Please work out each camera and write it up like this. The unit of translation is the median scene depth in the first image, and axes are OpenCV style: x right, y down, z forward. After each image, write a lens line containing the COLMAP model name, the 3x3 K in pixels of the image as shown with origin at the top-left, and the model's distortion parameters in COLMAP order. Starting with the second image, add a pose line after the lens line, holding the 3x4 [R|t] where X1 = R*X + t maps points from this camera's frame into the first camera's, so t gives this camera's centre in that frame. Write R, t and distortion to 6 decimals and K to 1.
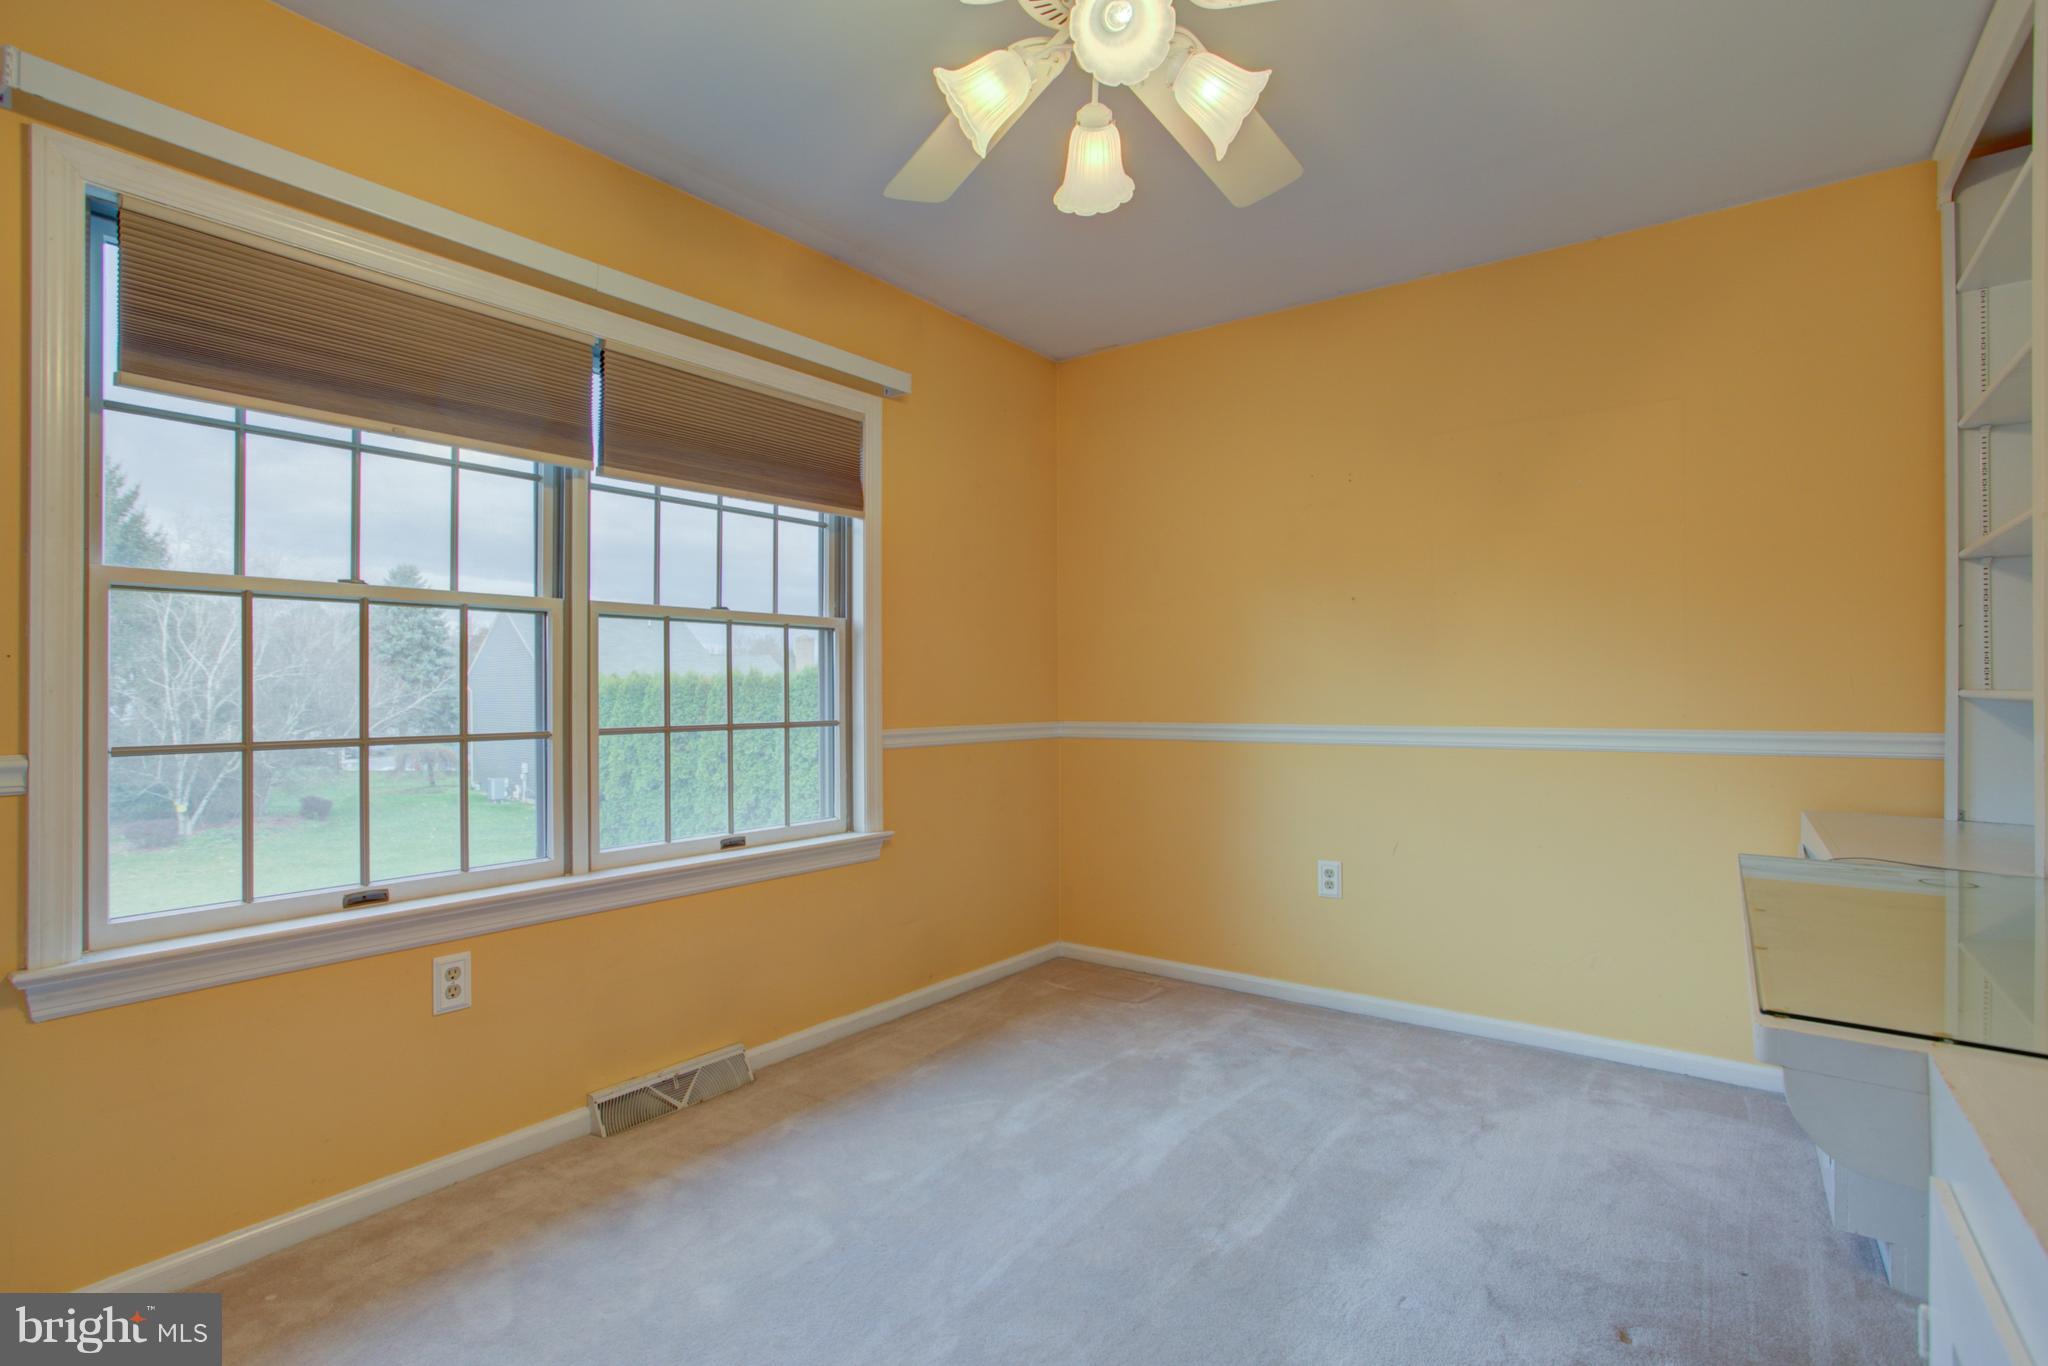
lens RADIAL K [[1002.6, 0, 1015.3], [0, 1002.6, 716.9], [0, 0, 1]] dist [-0.054563, 0.029056]
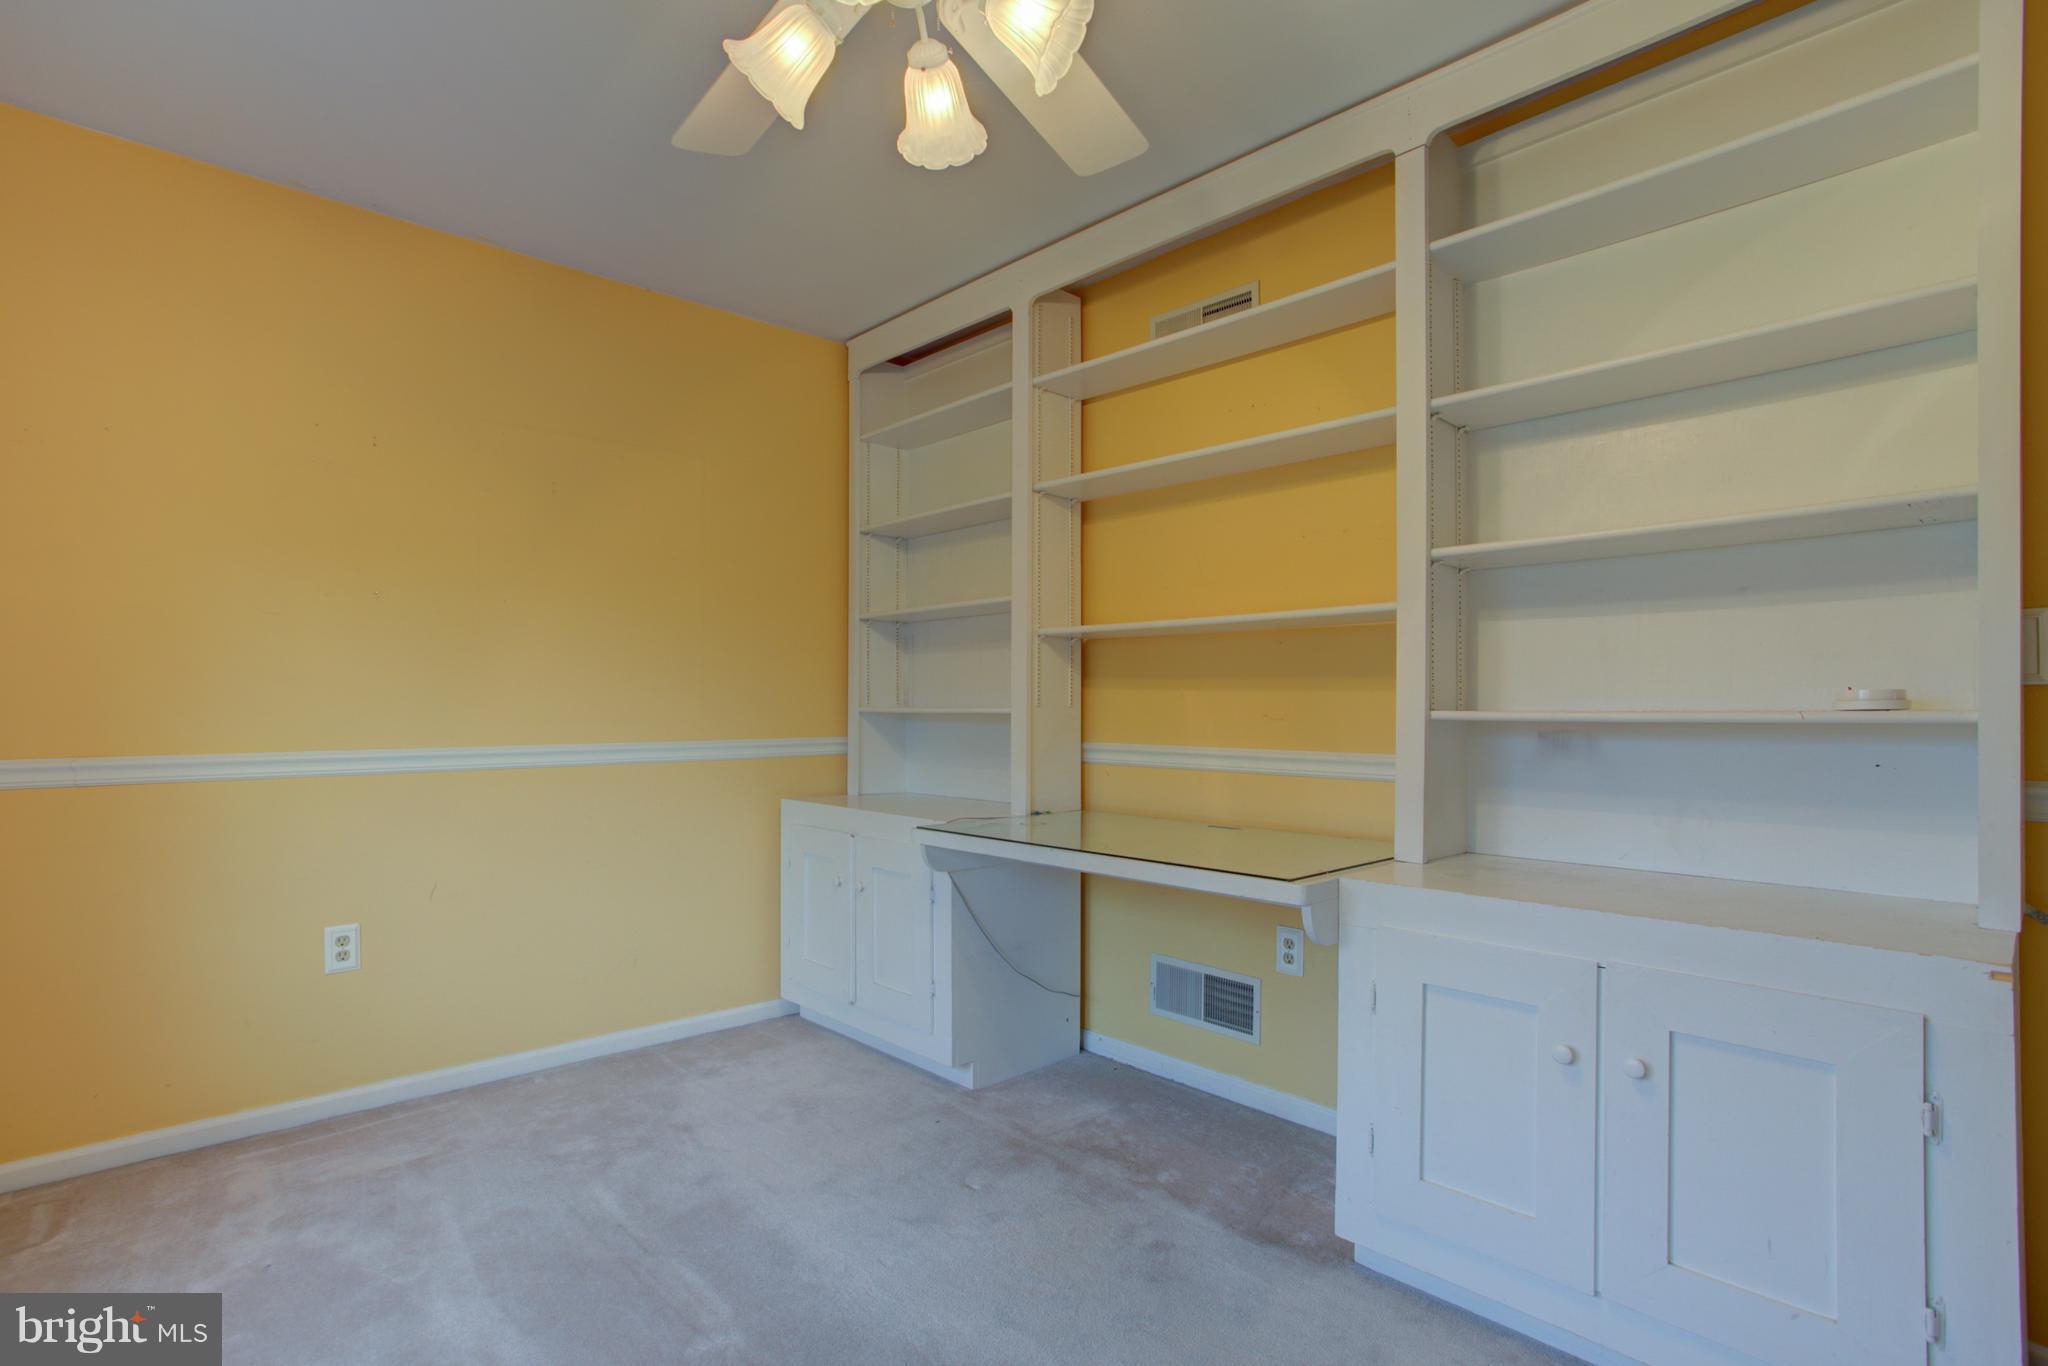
lens RADIAL K [[1002.6, 0, 1015.3], [0, 1002.6, 716.9], [0, 0, 1]] dist [-0.054563, 0.029056]
pose [[0.176668, -0.005591, 0.984255, -0.406212], [0.026729, 0.999642, 0.000880, -0.005680], [-0.983908, 0.026153, 0.176754, 0.399843]]
